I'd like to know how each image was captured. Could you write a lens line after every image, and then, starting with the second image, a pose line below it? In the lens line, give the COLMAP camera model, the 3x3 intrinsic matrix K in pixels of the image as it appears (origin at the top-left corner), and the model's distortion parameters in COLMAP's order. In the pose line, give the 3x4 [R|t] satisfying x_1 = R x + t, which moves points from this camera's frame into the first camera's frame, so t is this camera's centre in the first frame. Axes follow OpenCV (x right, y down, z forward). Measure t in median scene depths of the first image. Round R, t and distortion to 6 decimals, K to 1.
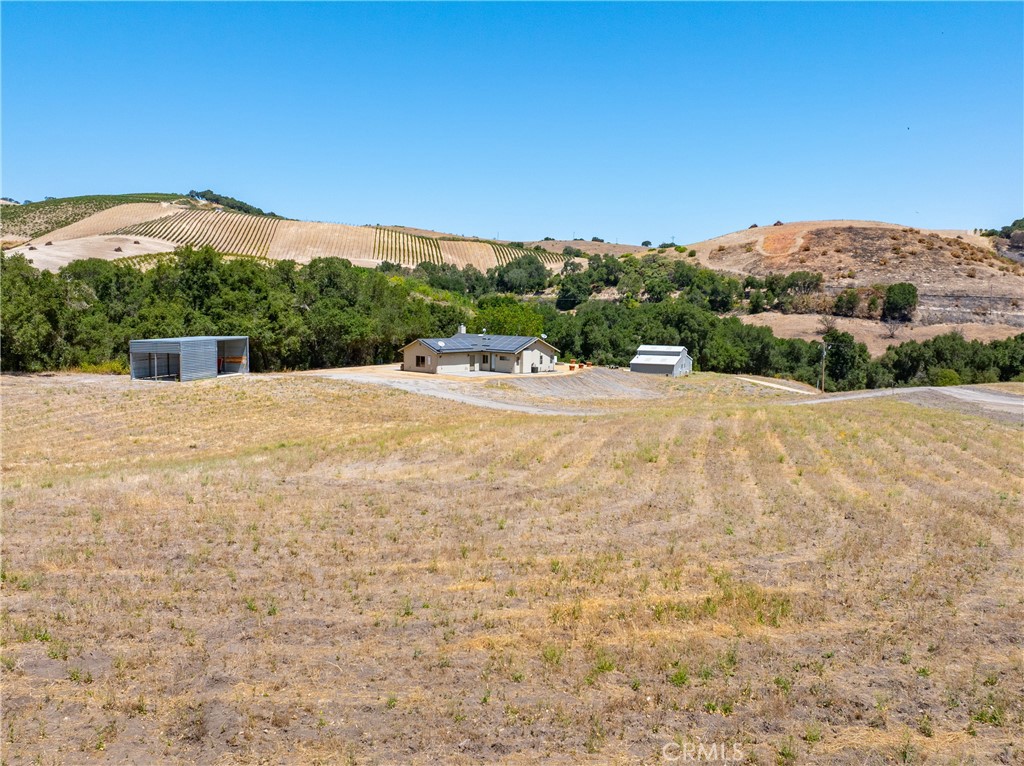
lens RADIAL K [[955.0, 0, 512.0], [0, 955.0, 383.0], [0, 0, 1]] dist [-0.047572, -0.005821]
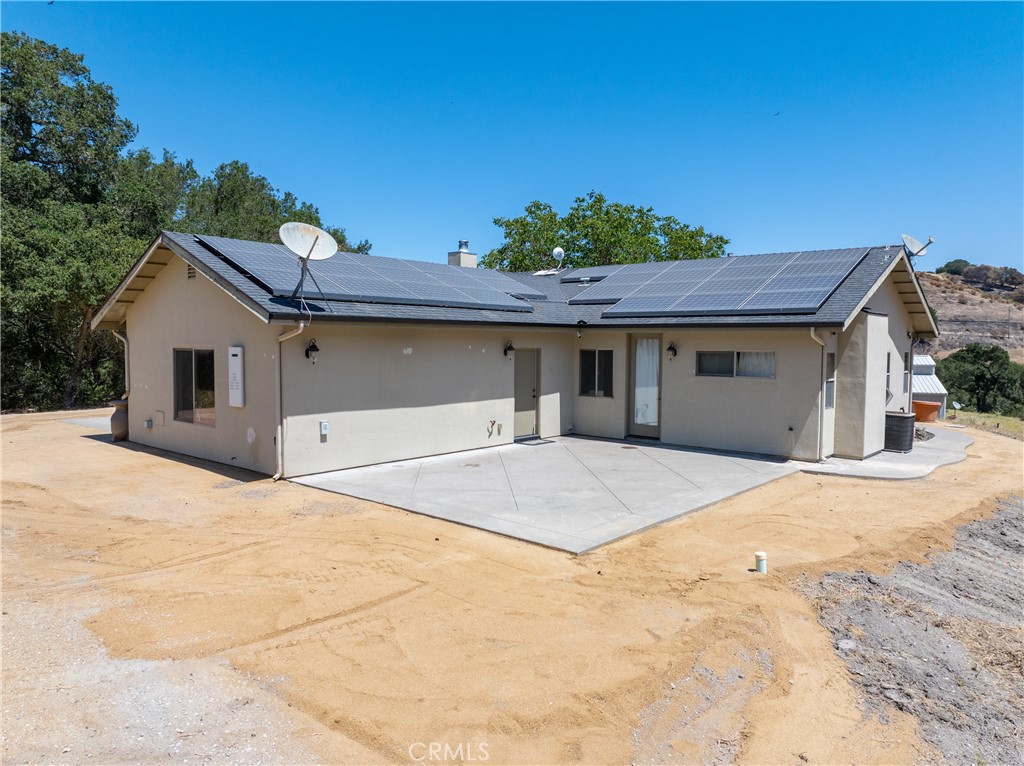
lens RADIAL K [[716.2, 0, 512.0], [0, 716.2, 383.0], [0, 0, 1]] dist [-0.037480, 0.002556]
pose [[0.999489, -0.005172, 0.031559, -0.015817], [0.006243, 0.999405, -0.033936, -0.006051], [-0.031365, 0.034116, 0.998926, 0.284412]]
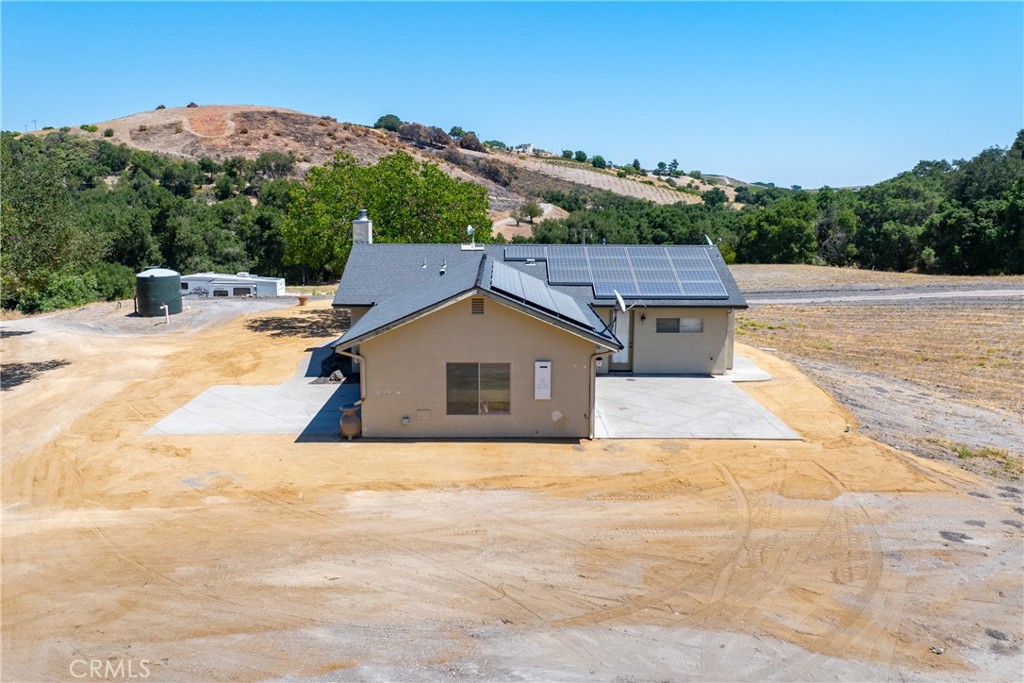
lens RADIAL K [[801.6, 0, 509.3], [0, 801.6, 318.2], [0, 0, 1]] dist [-0.036837, -0.007837]
pose [[0.723434, -0.111672, 0.681302, -0.067355], [0.064002, 0.993430, 0.094873, -0.017473], [-0.687421, -0.025030, 0.725828, 0.277829]]
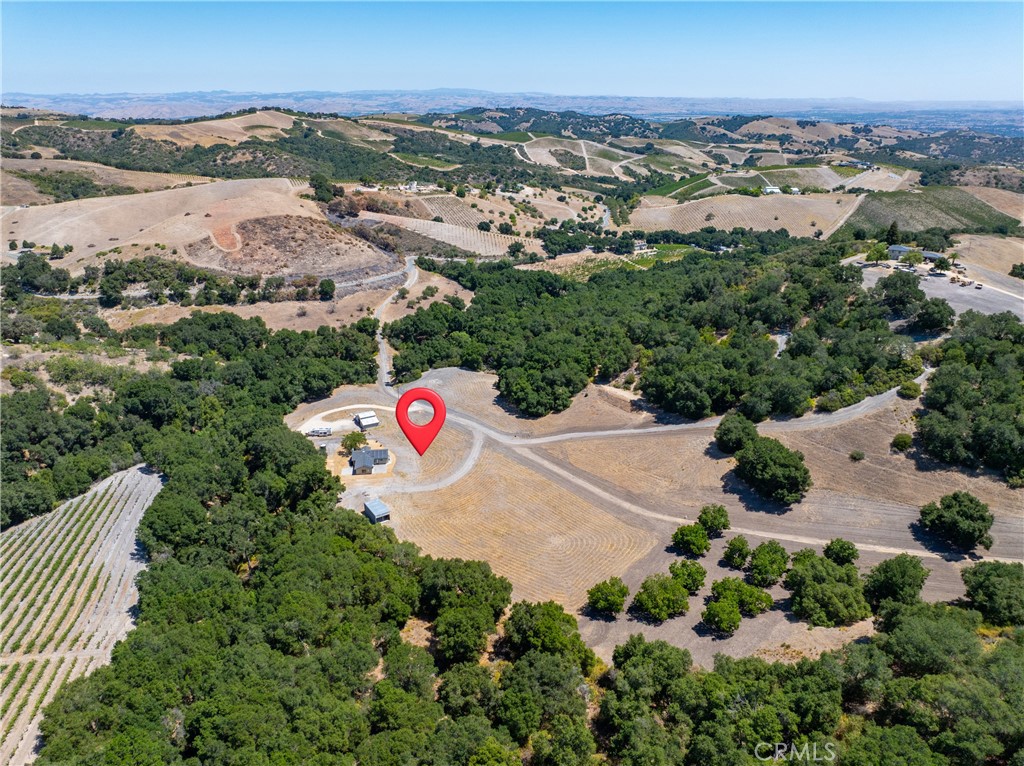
lens RADIAL K [[716.2, 0, 512.0], [0, 716.2, 383.0], [0, 0, 1]] dist [-0.037480, 0.002556]
pose [[0.636547, -0.296353, 0.712027, -0.447572], [0.075206, 0.942678, 0.325118, -0.333864], [-0.767562, -0.153404, 0.622347, -0.264150]]
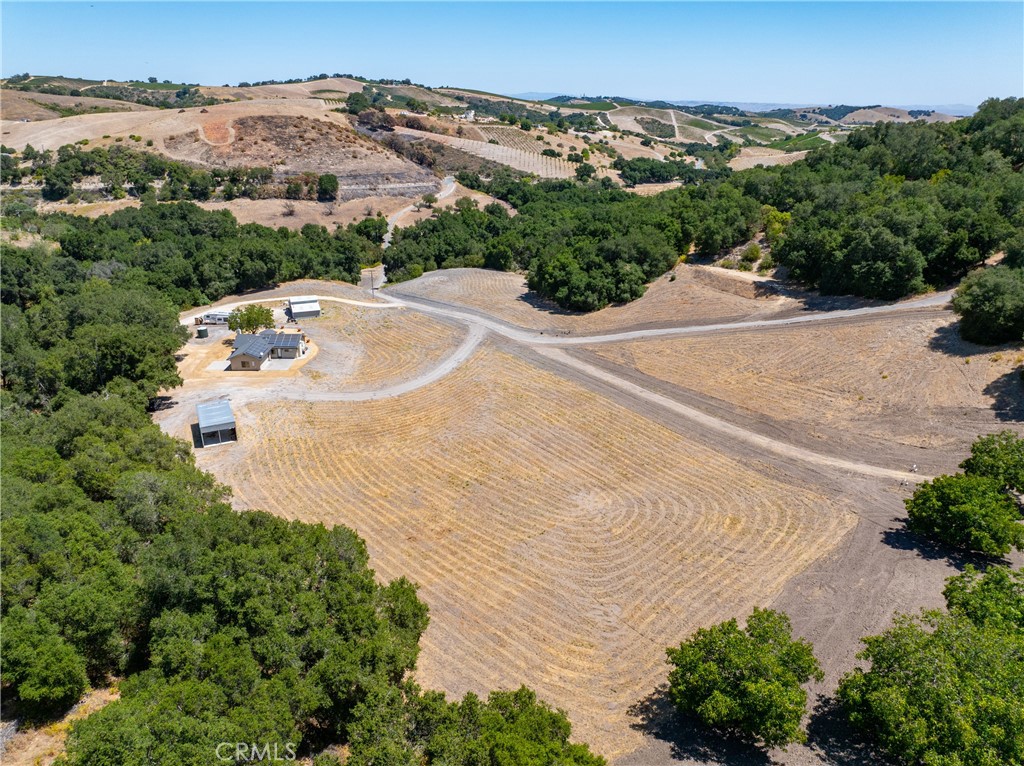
lens RADIAL K [[715.5, 0, 512.0], [0, 715.5, 383.0], [0, 0, 1]] dist [-0.043223, 0.006956]
pose [[0.721352, -0.259649, 0.642054, -0.184823], [0.064522, 0.948225, 0.310975, -0.113873], [-0.689556, -0.182896, 0.700757, -0.072052]]
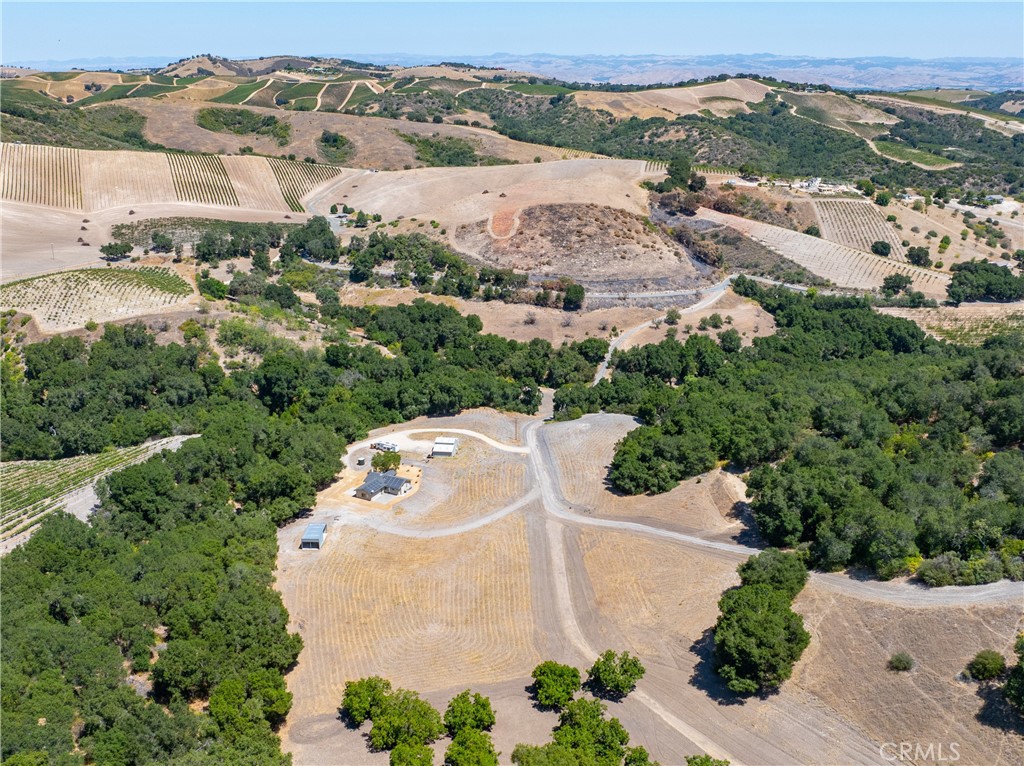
lens RADIAL K [[951.0, 0, 517.3], [0, 951.0, 416.2], [0, 0, 1]] dist [-0.008564, -0.071304]
pose [[0.962910, -0.100379, 0.250457, -0.105080], [0.030255, 0.962539, 0.269451, -0.304350], [-0.268122, -0.251879, 0.929875, -0.500128]]
